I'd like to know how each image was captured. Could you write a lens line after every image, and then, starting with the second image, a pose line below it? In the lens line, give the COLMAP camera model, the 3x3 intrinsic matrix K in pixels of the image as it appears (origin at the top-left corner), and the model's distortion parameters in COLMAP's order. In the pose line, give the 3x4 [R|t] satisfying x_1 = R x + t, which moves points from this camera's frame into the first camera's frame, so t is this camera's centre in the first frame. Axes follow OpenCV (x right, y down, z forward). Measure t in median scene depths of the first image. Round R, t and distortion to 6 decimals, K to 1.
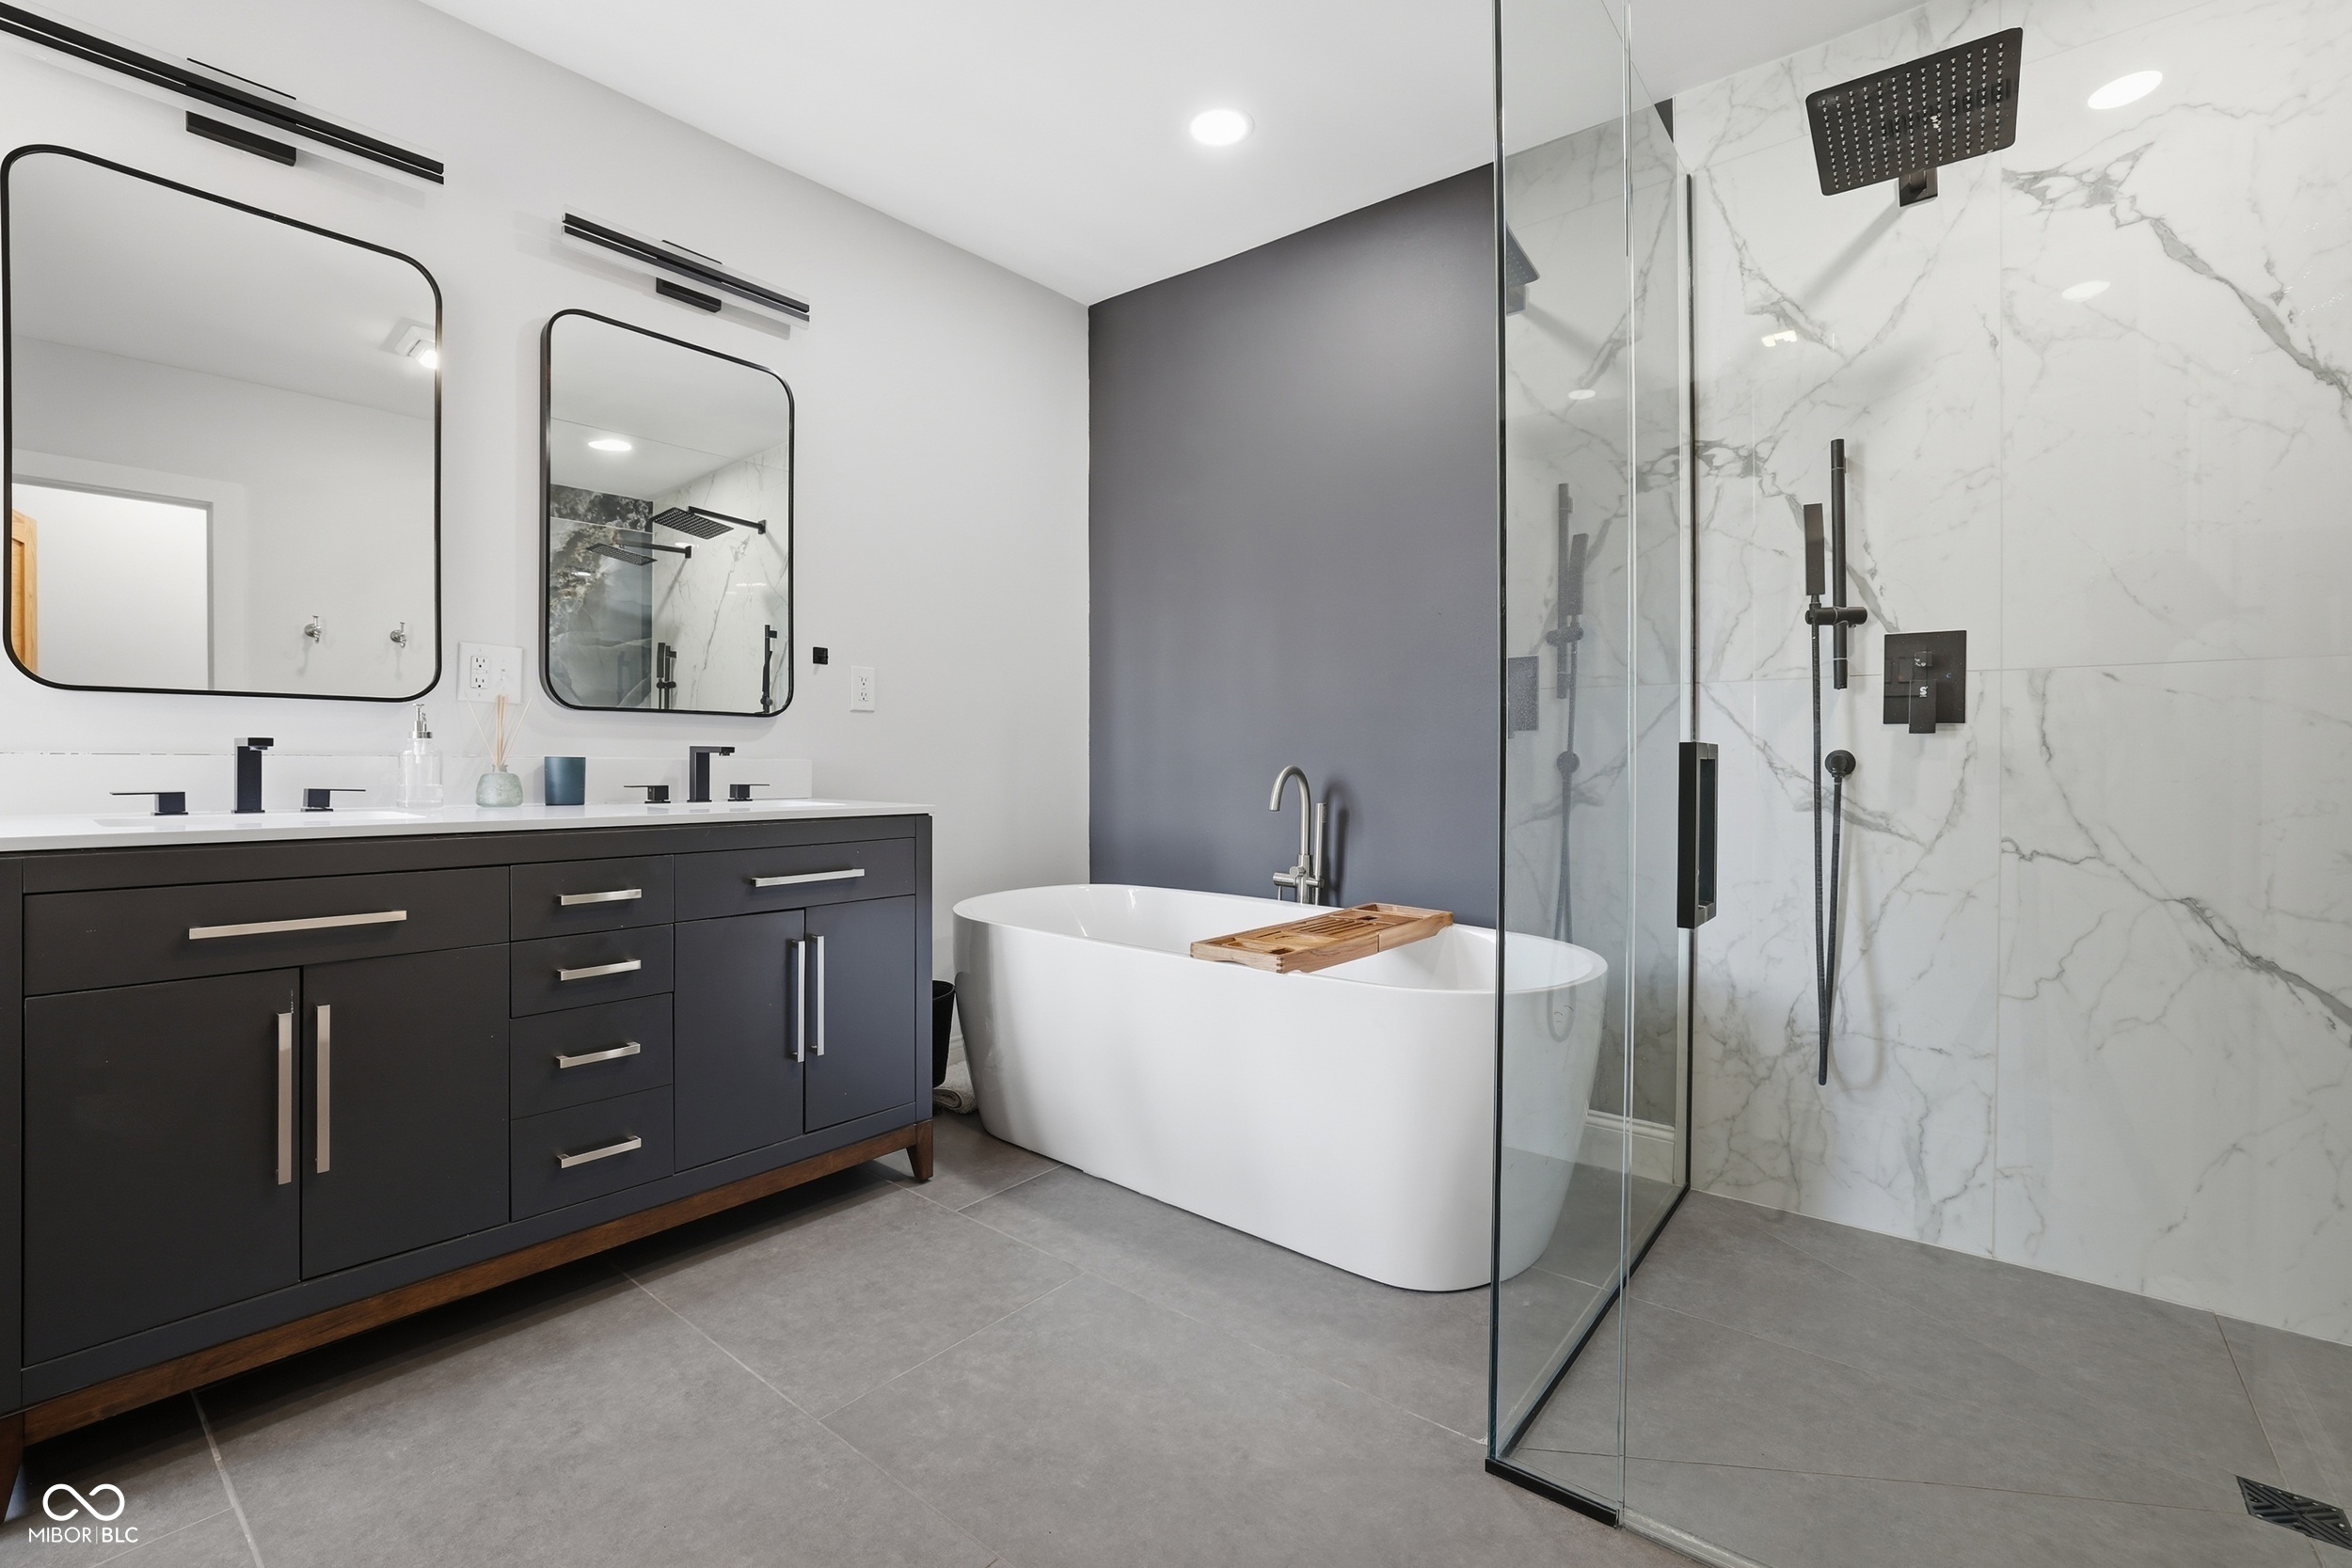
lens RADIAL K [[1017.9, 0, 1163.0], [0, 1017.9, 766.3], [0, 0, 1]] dist [-0.044167, 0.014244]
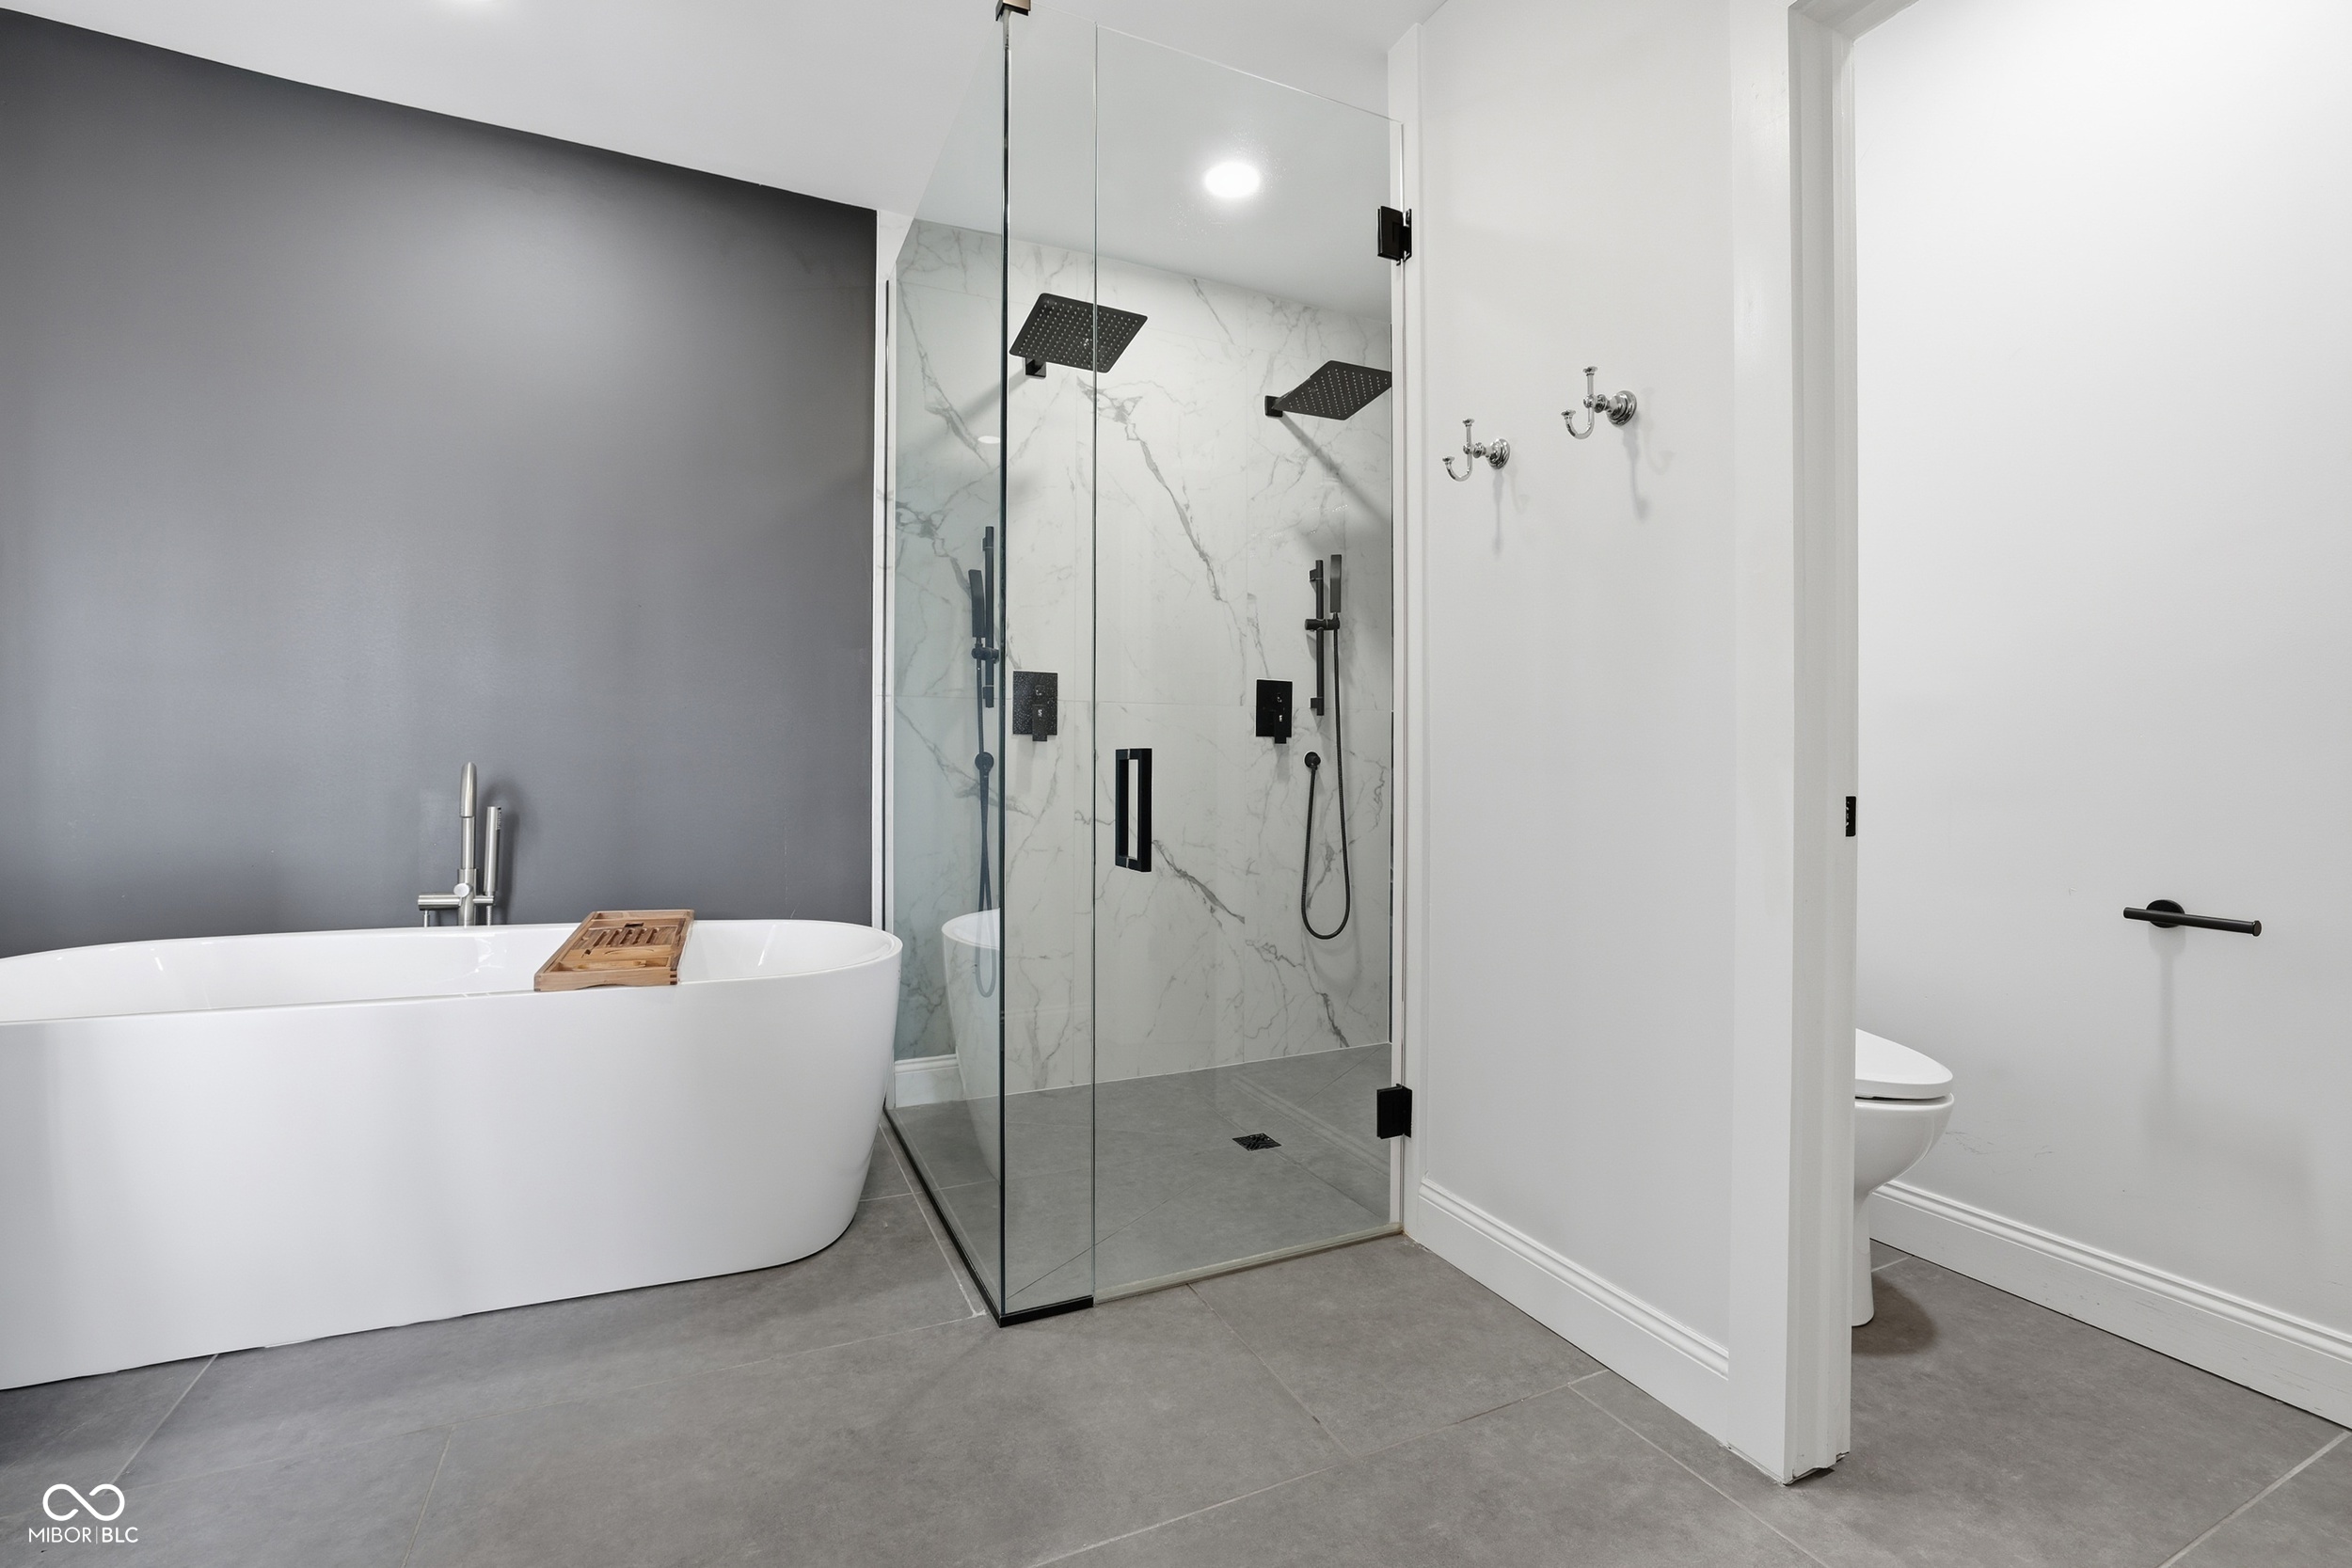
lens RADIAL K [[1007.0, 0, 1162.7], [0, 1007.0, 761.6], [0, 0, 1]] dist [-0.050231, 0.018691]
pose [[0.440271, 0.007055, 0.897837, -0.463998], [0.000902, 0.999965, -0.008300, 0.008643], [-0.897864, 0.004464, 0.440249, 0.179804]]
